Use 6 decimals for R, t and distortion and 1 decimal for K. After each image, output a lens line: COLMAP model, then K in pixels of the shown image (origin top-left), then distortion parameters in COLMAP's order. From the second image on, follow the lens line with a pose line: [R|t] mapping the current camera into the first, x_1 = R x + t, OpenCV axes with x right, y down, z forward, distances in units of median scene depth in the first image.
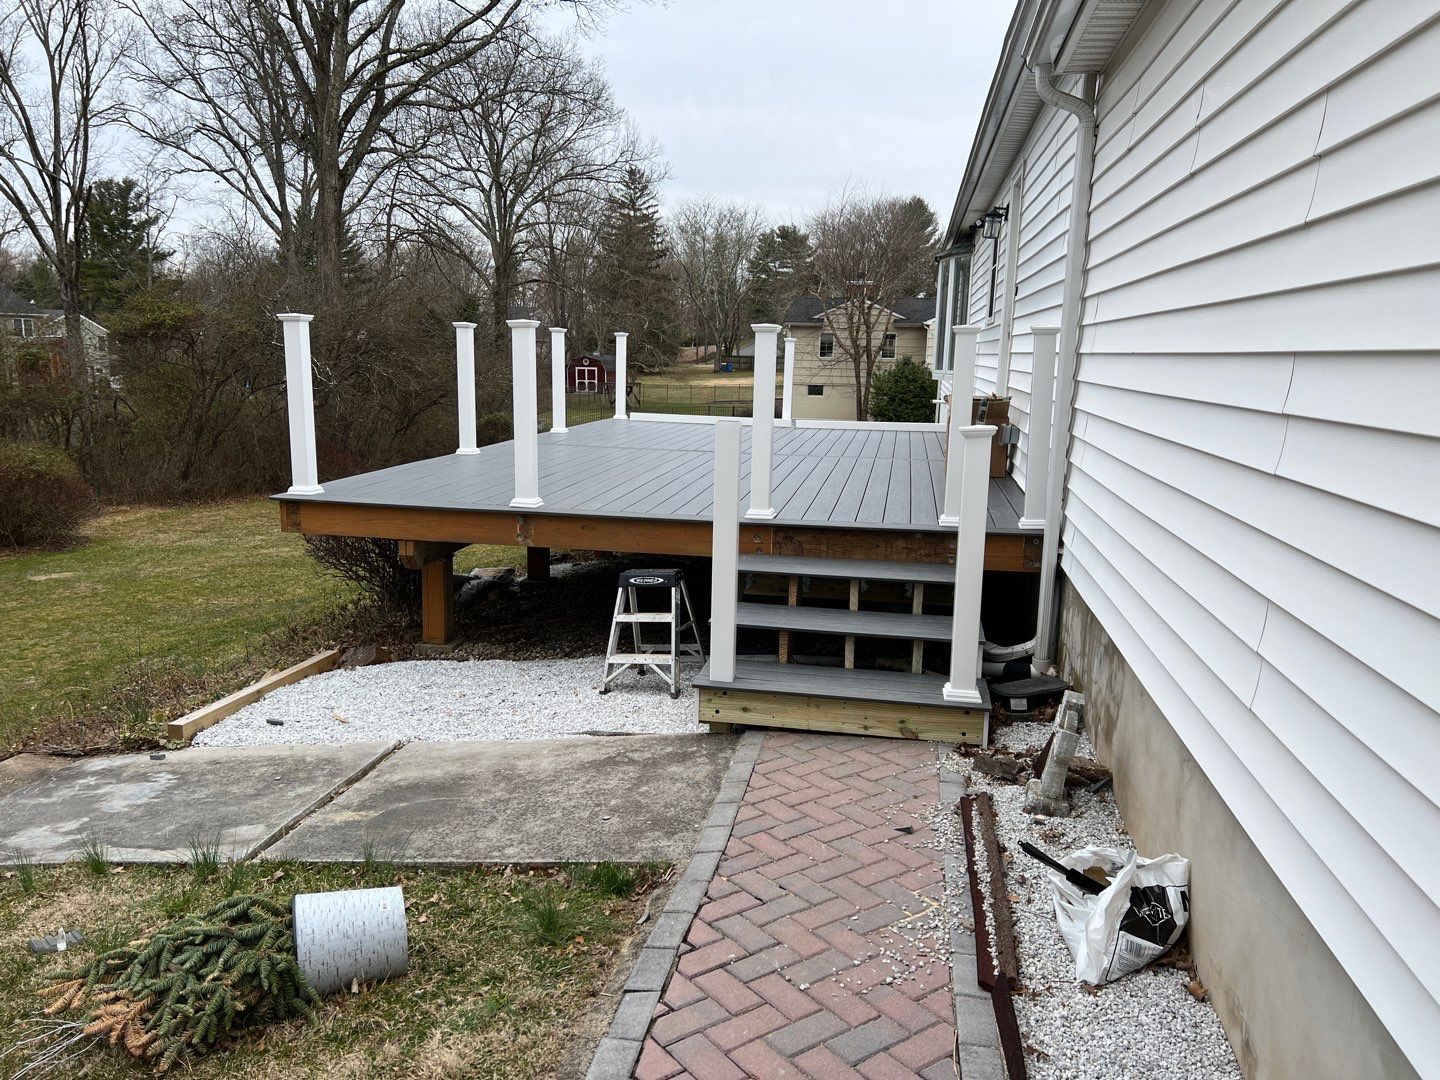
lens RADIAL K [[1063.0, 0, 720.0], [0, 1063.0, 540.0], [0, 0, 1]] dist [0.070728, -0.127384]
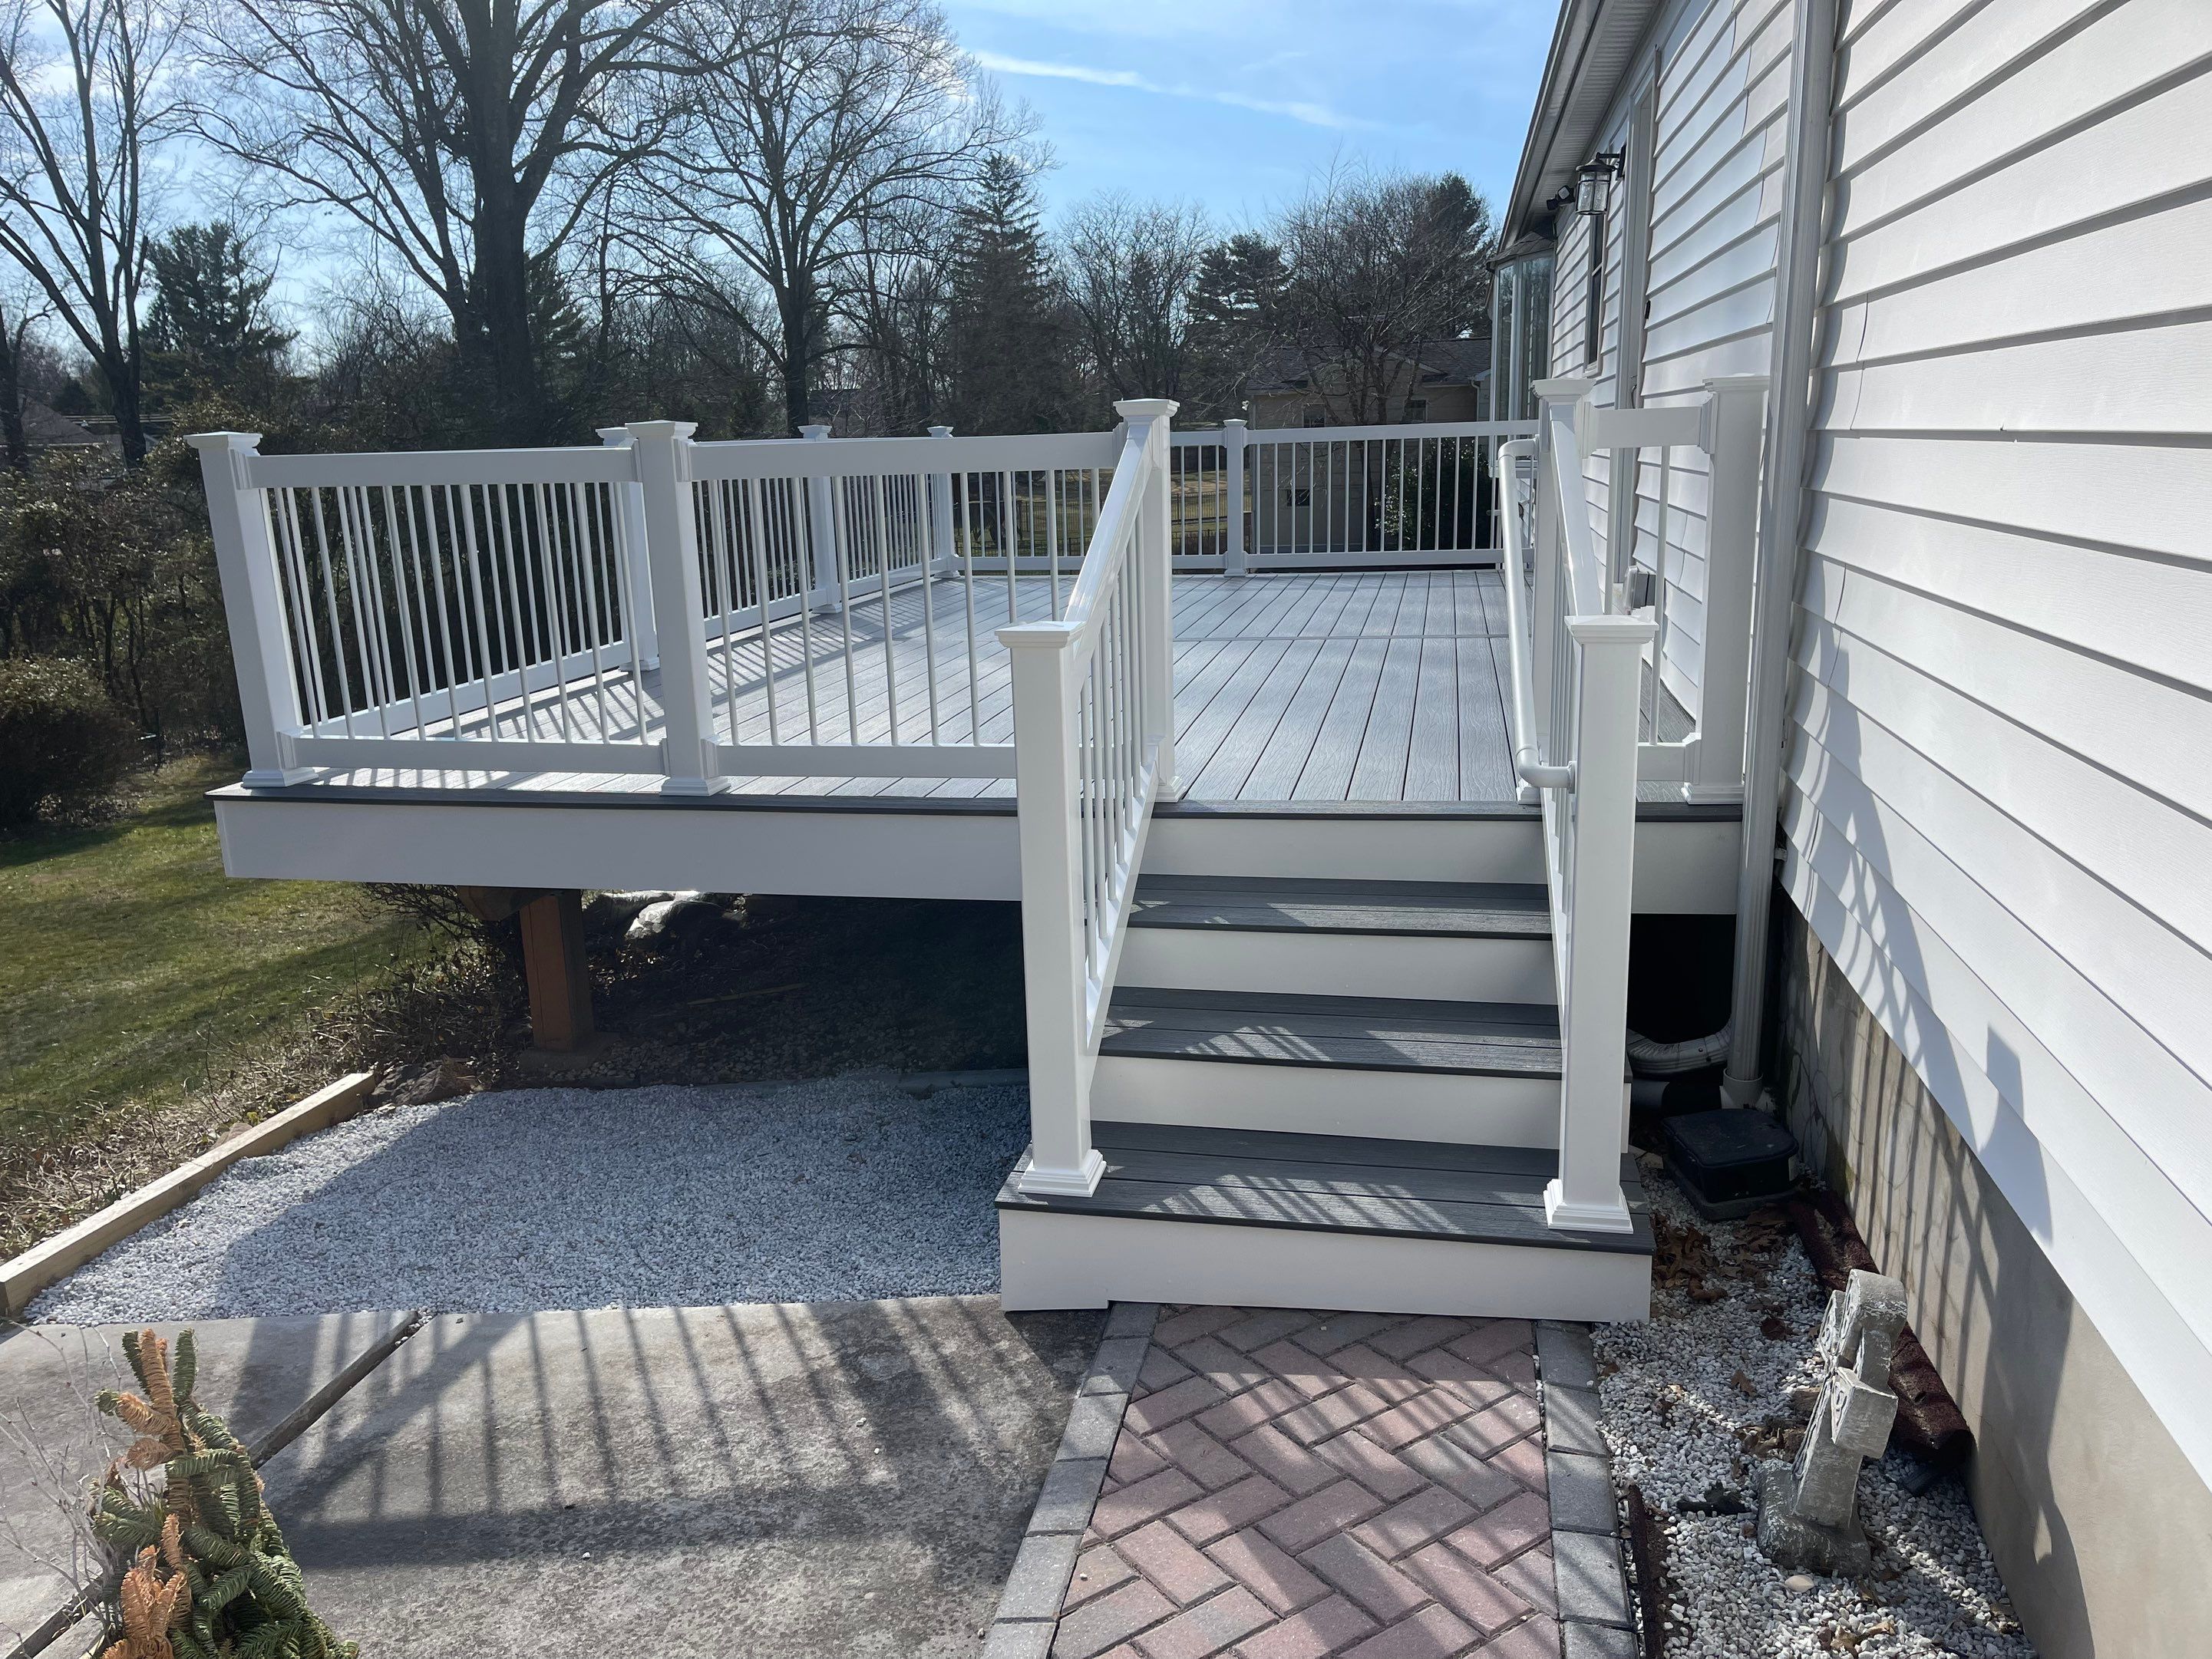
lens RADIAL K [[1632.7, 0, 1106.0], [0, 1632.7, 829.5], [0, 0, 1]] dist [0.070728, -0.127384]
pose [[0.998233, -0.044947, -0.038866, 0.004331], [0.047049, 0.997378, 0.054982, -0.004758], [0.036293, -0.056713, 0.997731, 0.023066]]
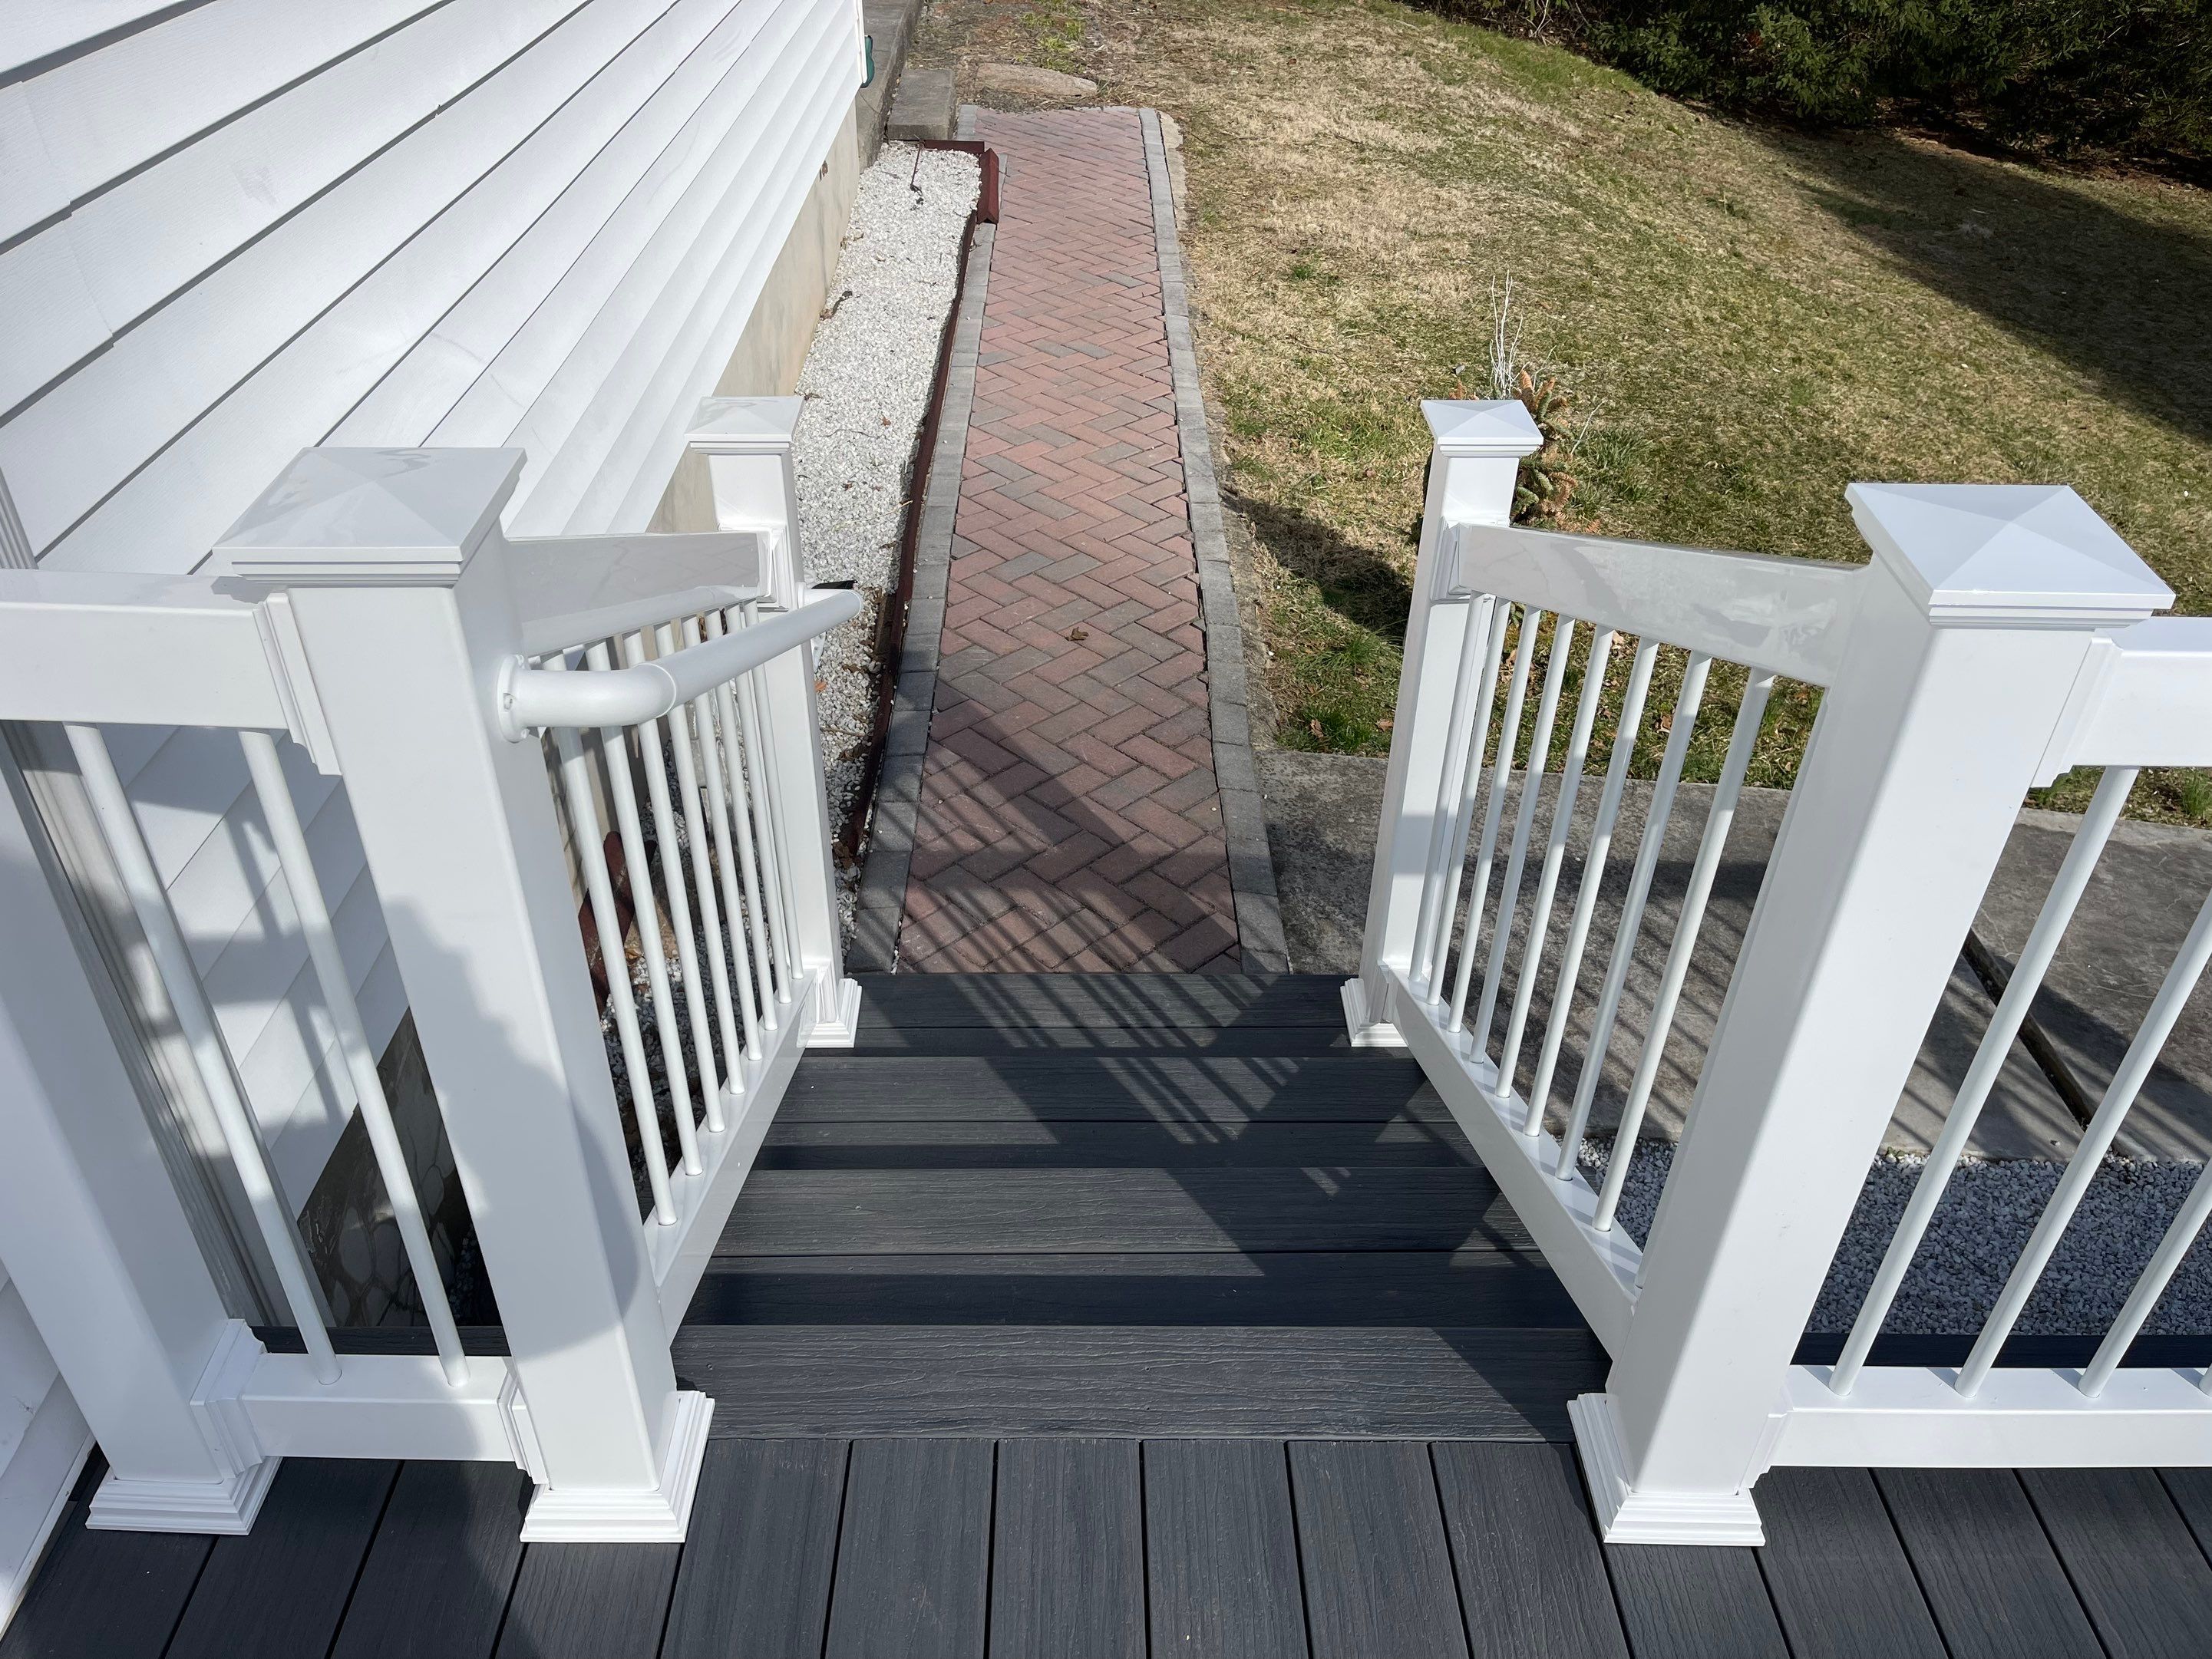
lens RADIAL K [[1632.7, 0, 1106.0], [0, 1632.7, 829.5], [0, 0, 1]] dist [0.070728, -0.127384]
pose [[-0.981989, 0.084085, -0.169198, 0.017516], [-0.062161, 0.701882, 0.709575, -0.030607], [0.178422, 0.707313, -0.684014, 0.114552]]
